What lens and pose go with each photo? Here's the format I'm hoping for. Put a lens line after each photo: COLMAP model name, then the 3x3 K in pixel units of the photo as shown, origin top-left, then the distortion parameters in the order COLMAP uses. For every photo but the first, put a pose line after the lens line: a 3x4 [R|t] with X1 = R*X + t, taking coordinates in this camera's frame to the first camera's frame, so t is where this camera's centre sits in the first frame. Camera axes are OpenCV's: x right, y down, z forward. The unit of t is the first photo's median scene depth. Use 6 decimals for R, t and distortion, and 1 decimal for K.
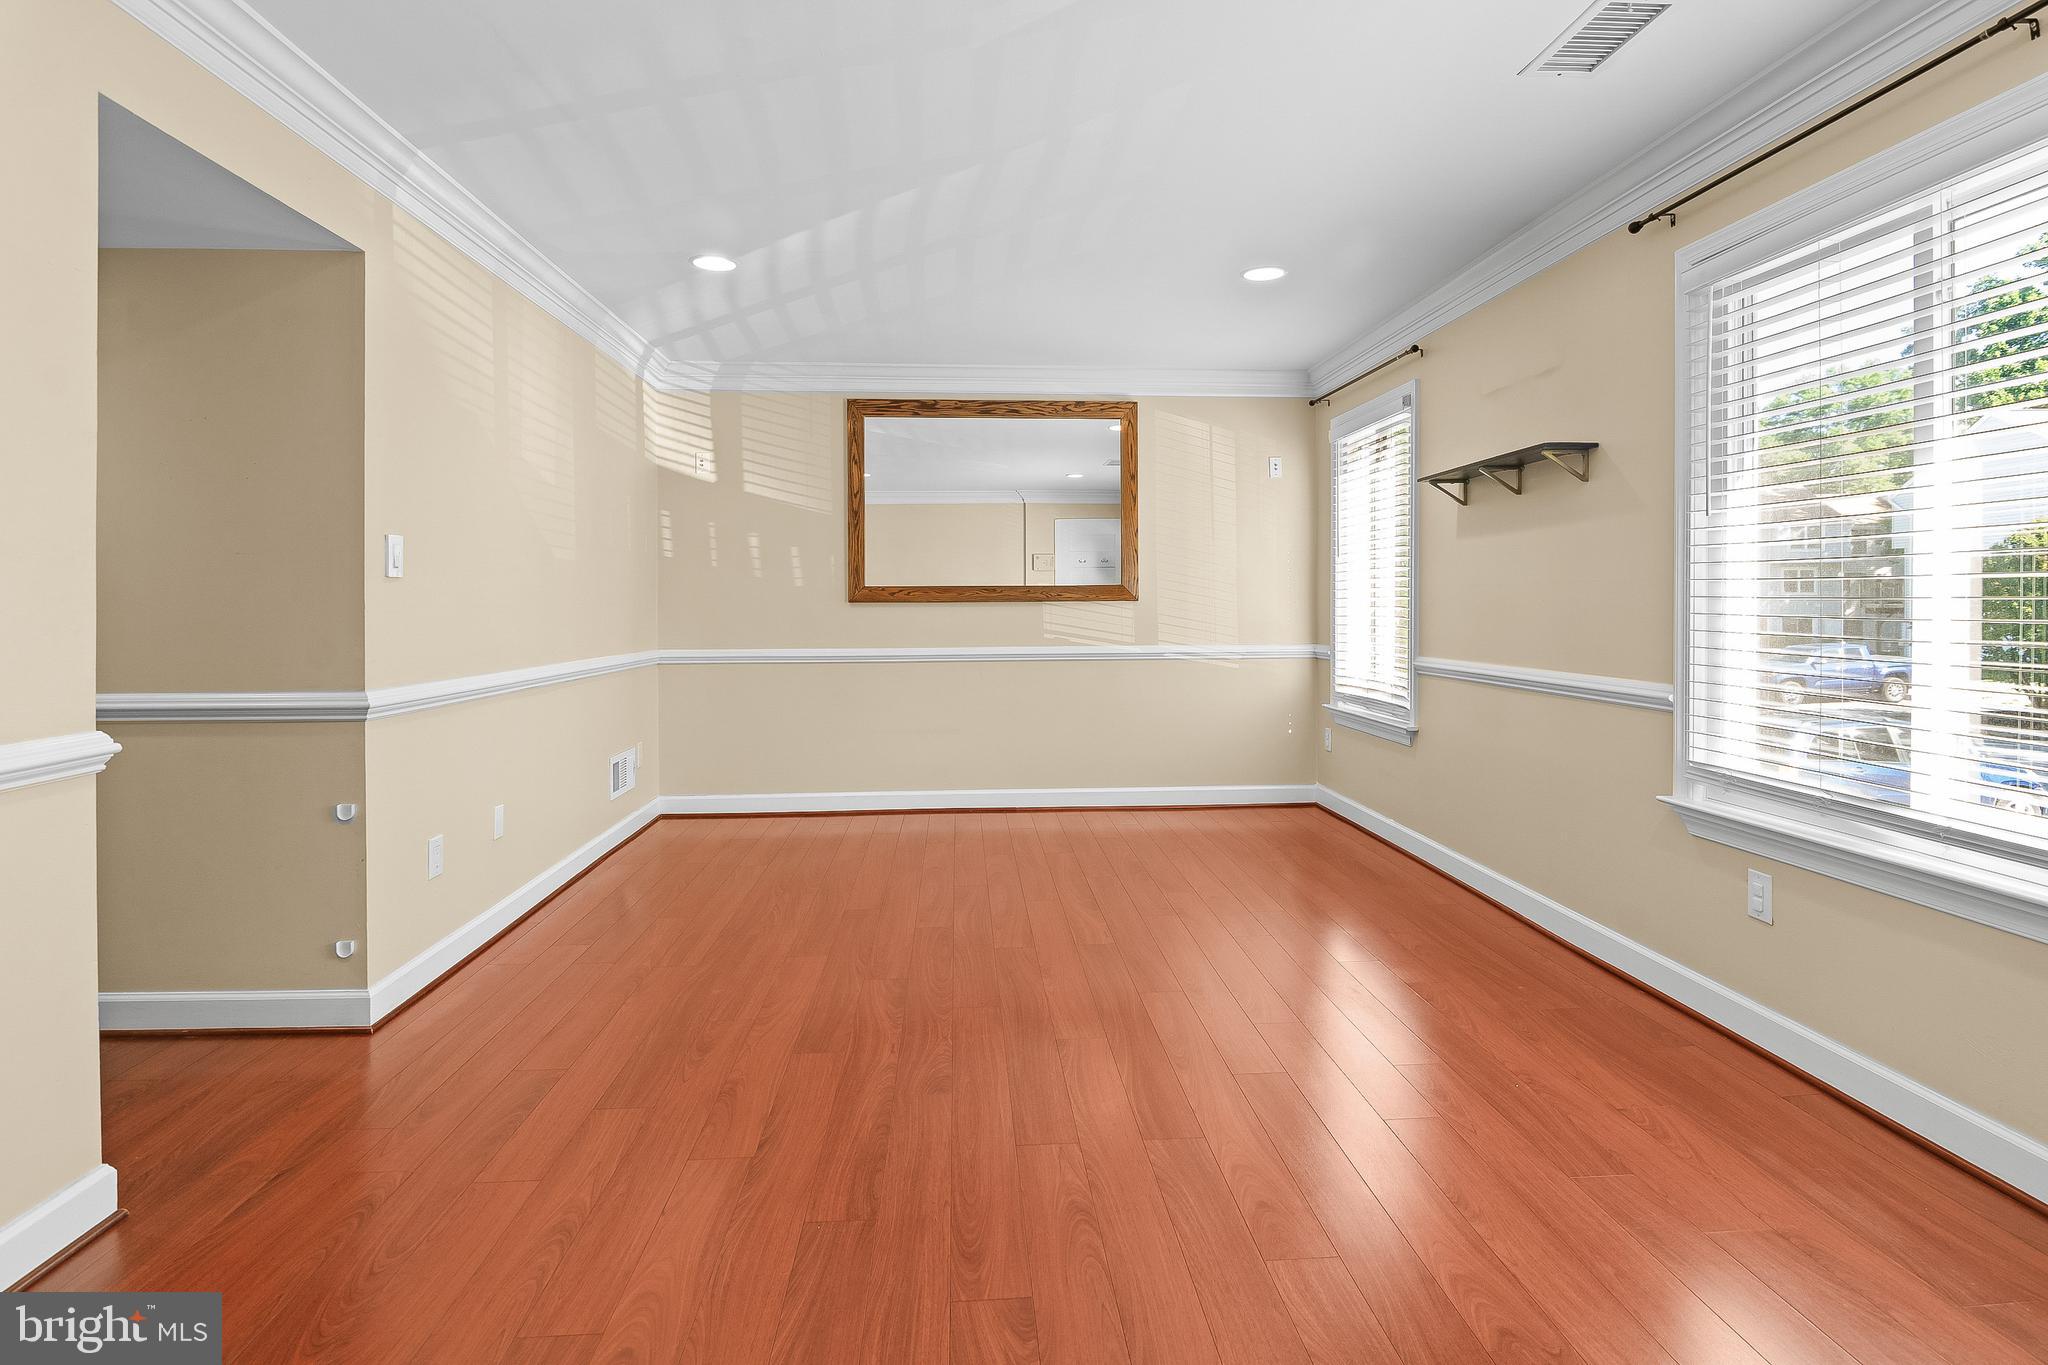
lens RADIAL K [[1021.9, 0, 1022.0], [0, 1021.9, 602.1], [0, 0, 1]] dist [-0.005720, -0.001436]
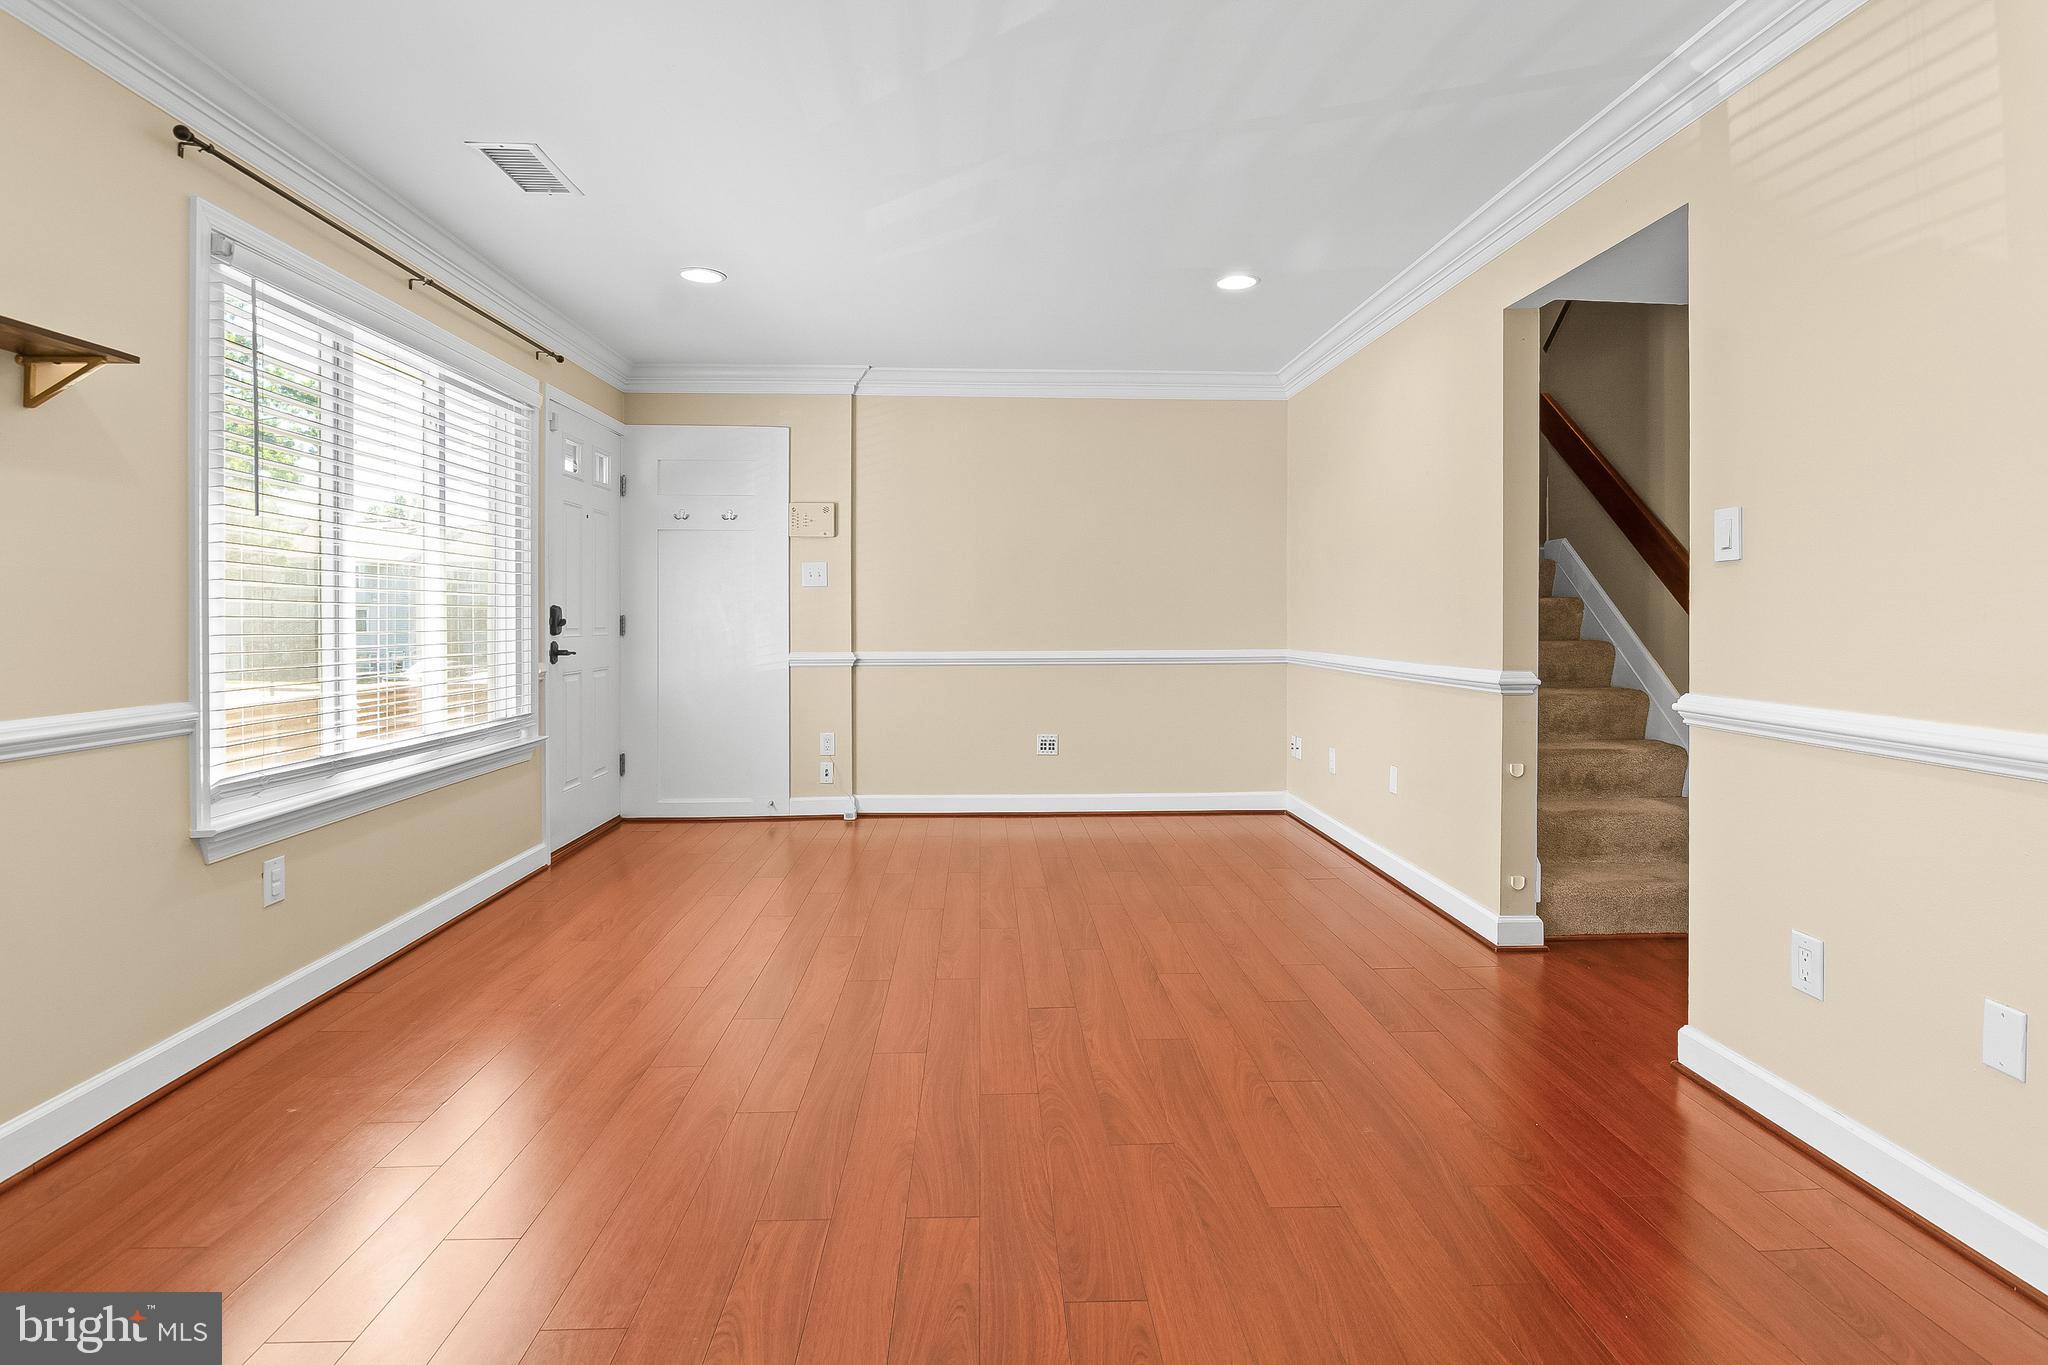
lens RADIAL K [[1016.7, 0, 1022.0], [0, 1016.7, 626.8], [0, 0, 1]] dist [-0.011907, -0.000577]
pose [[-0.999705, 0.005676, 0.023627, -0.077656], [0.005940, 0.999921, 0.011116, 0.014330], [-0.023562, 0.011253, -0.999659, 1.851855]]
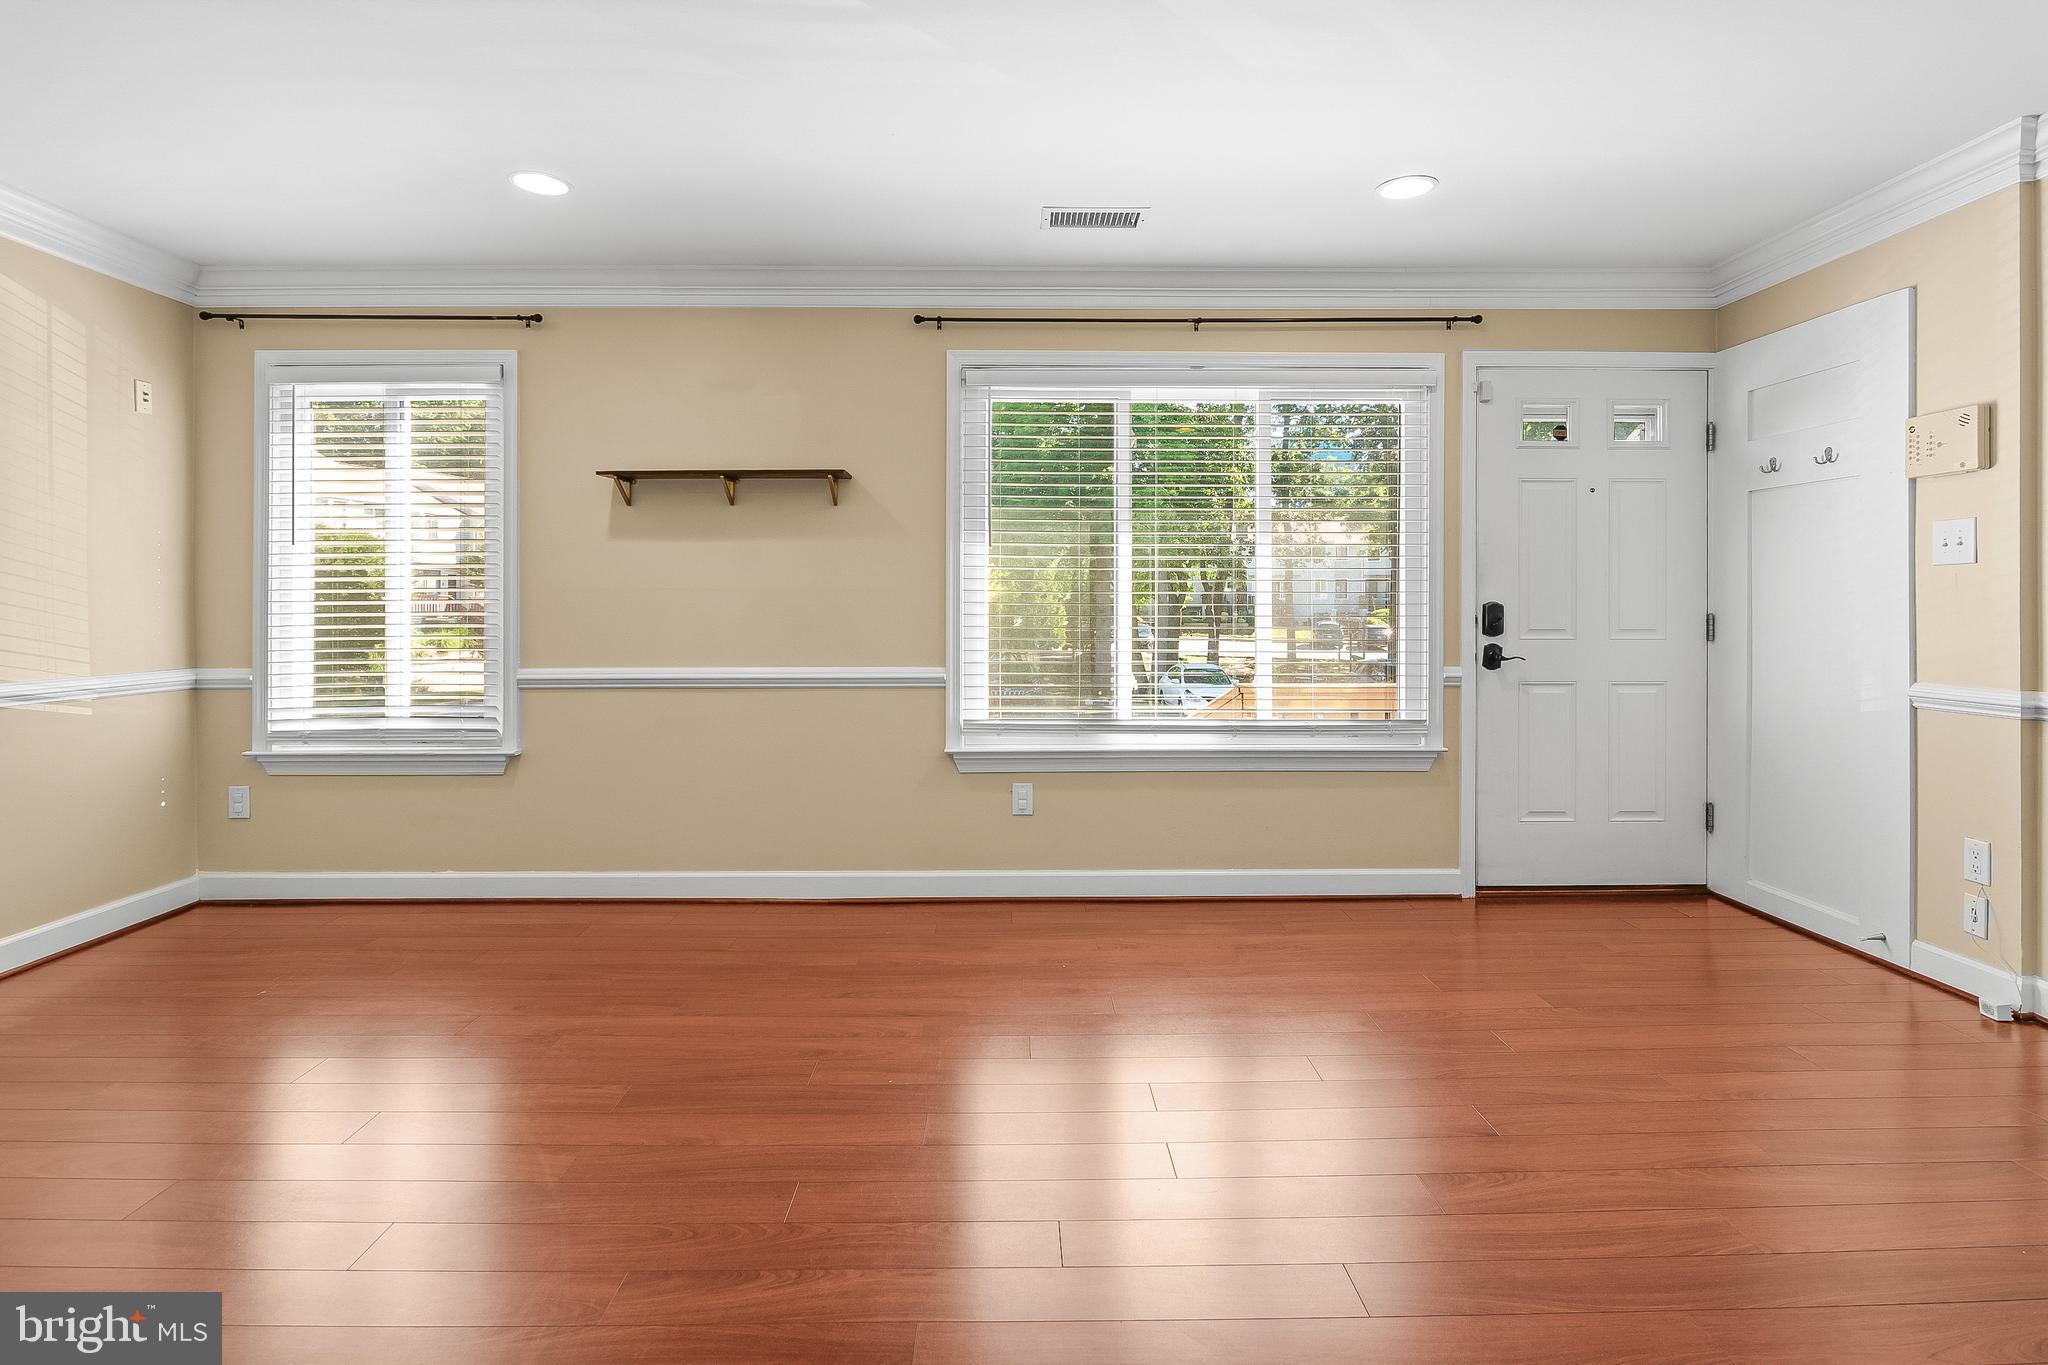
lens RADIAL K [[1014.5, 0, 1029.0], [0, 1014.5, 618.0], [0, 0, 1]] dist [-0.000271, -0.008252]
pose [[0.052670, -0.009272, 0.998569, -0.723147], [-0.000147, 0.999957, 0.009292, 0.002408], [-0.998612, -0.000636, 0.052666, 0.827627]]
